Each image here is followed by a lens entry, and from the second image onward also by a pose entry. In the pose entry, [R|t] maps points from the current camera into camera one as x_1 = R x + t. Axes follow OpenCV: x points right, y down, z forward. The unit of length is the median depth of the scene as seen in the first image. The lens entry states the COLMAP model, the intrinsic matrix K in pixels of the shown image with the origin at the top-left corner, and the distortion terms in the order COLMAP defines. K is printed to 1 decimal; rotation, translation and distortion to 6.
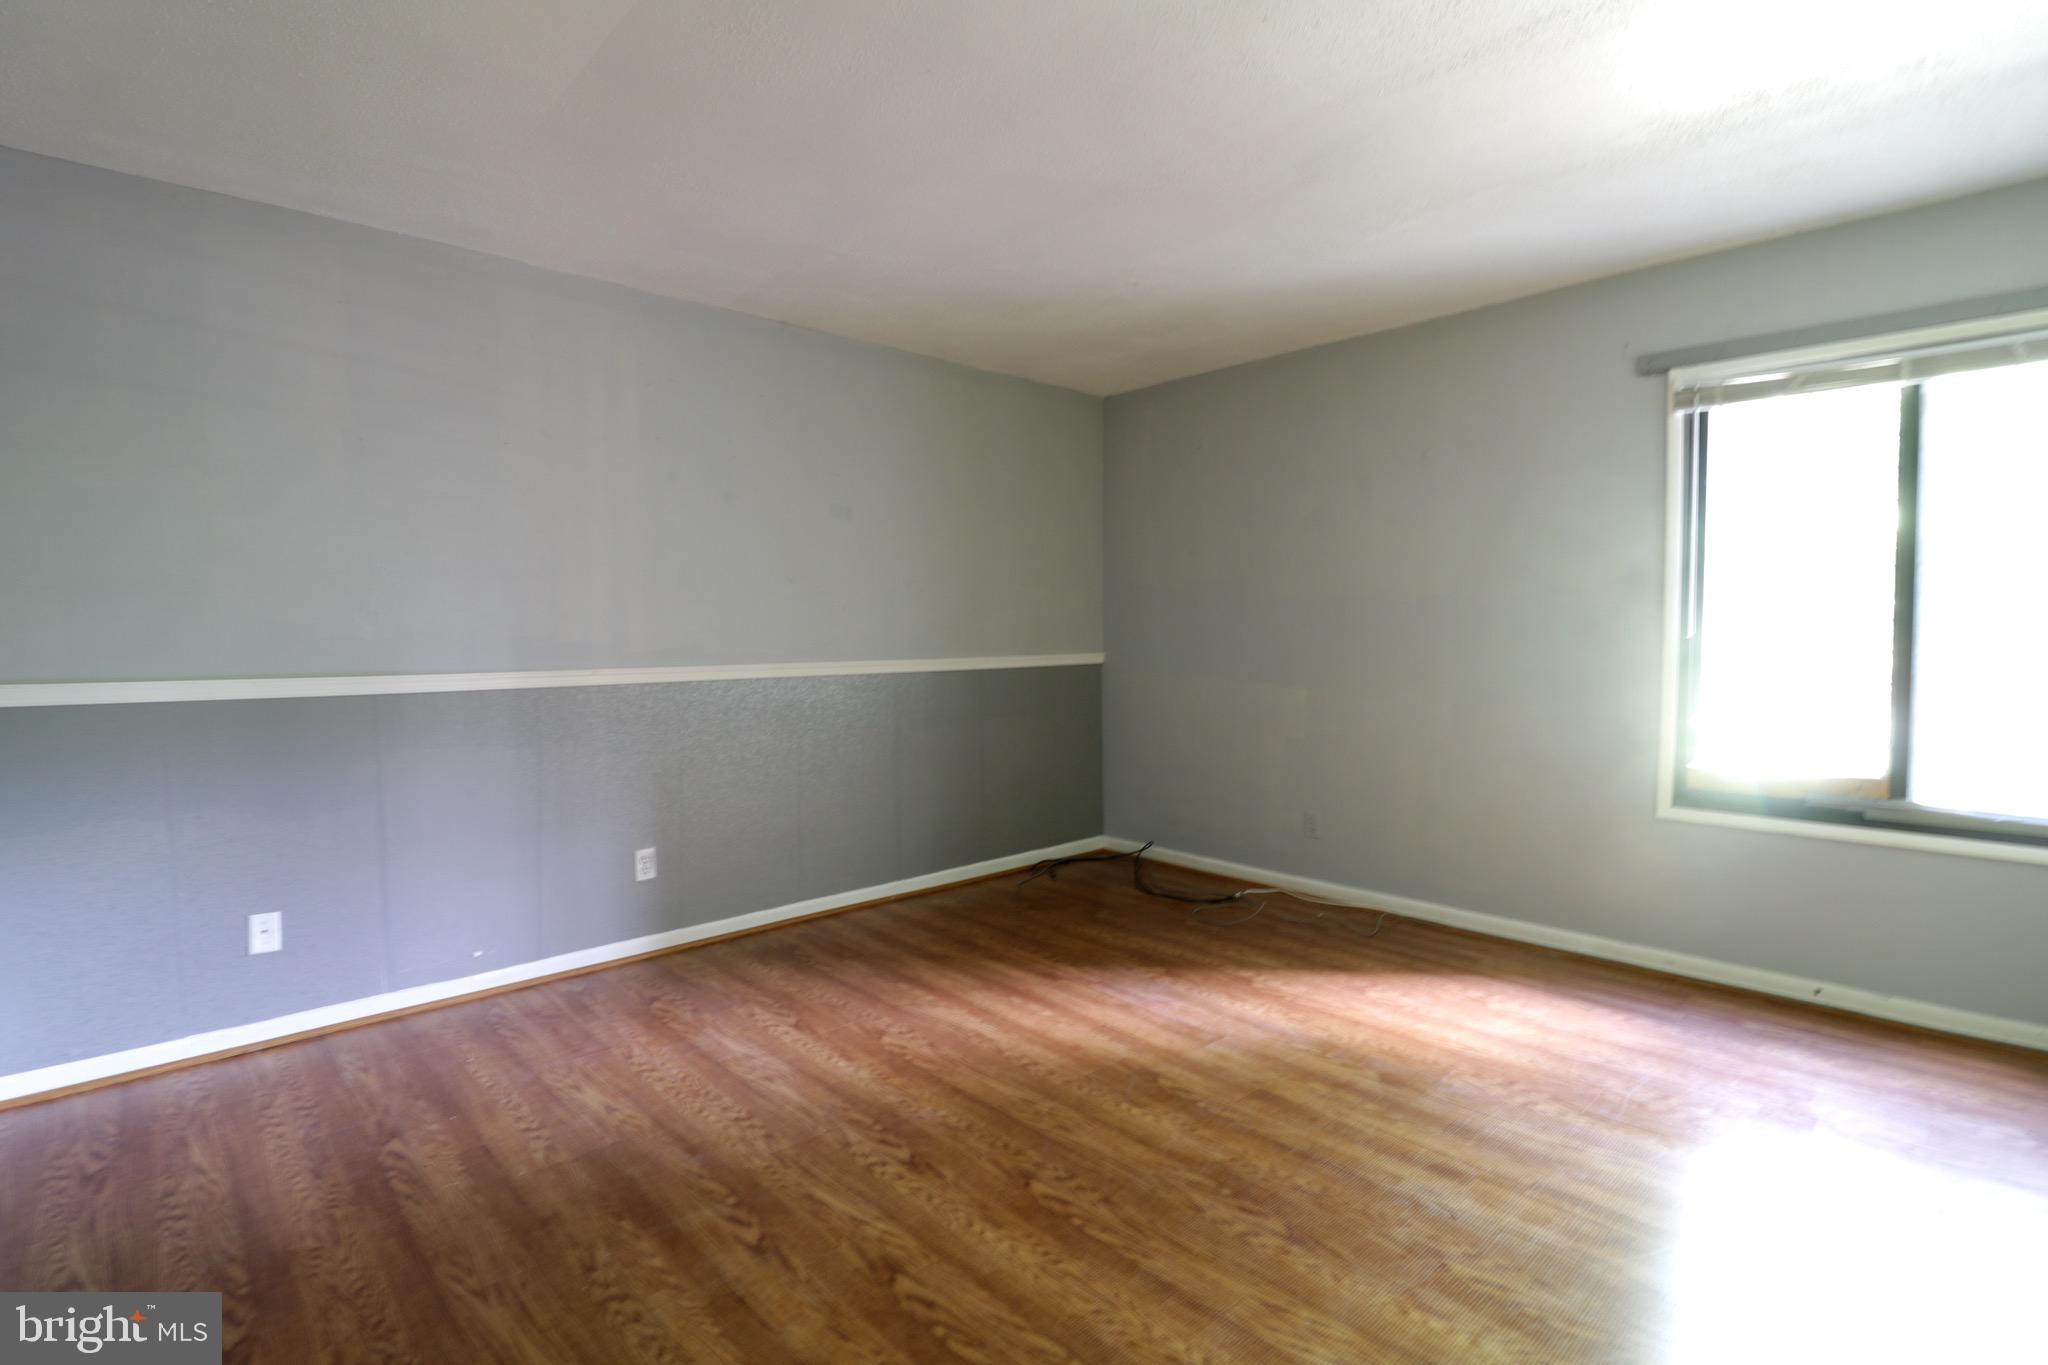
lens RADIAL K [[947.2, 0, 1030.2], [0, 947.2, 667.9], [0, 0, 1]] dist [0.000143, -0.013162]
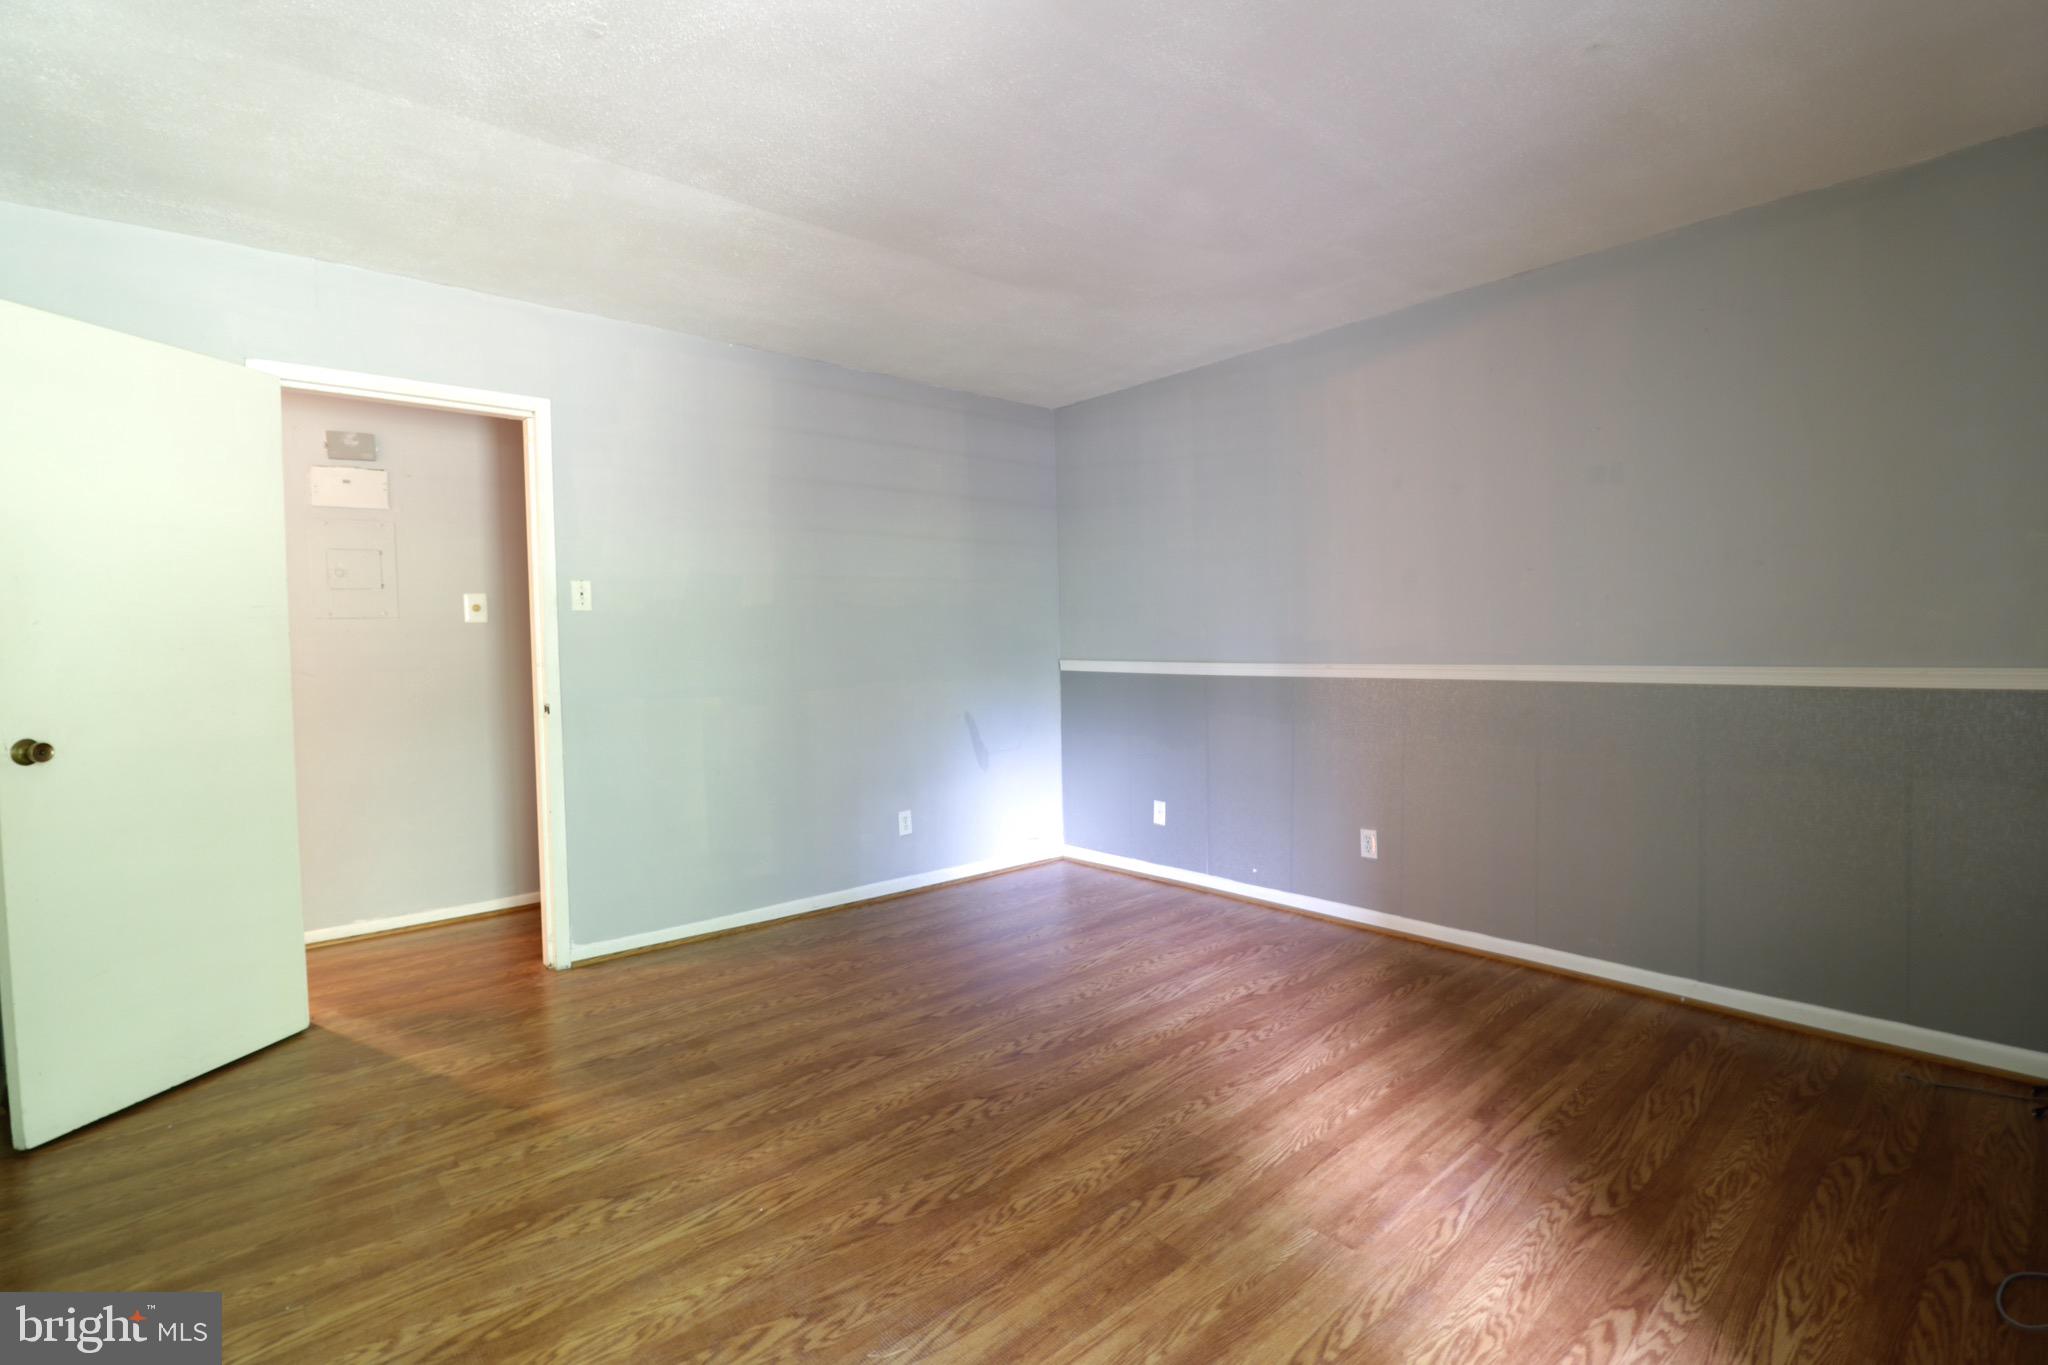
lens RADIAL K [[947.2, 0, 1030.2], [0, 947.2, 667.9], [0, 0, 1]] dist [0.000143, -0.013162]
pose [[-0.028783, 0.034210, -0.999000, 0.875916], [-0.022309, 0.999143, 0.034858, -0.030911], [0.999337, 0.023290, -0.027995, 0.808748]]
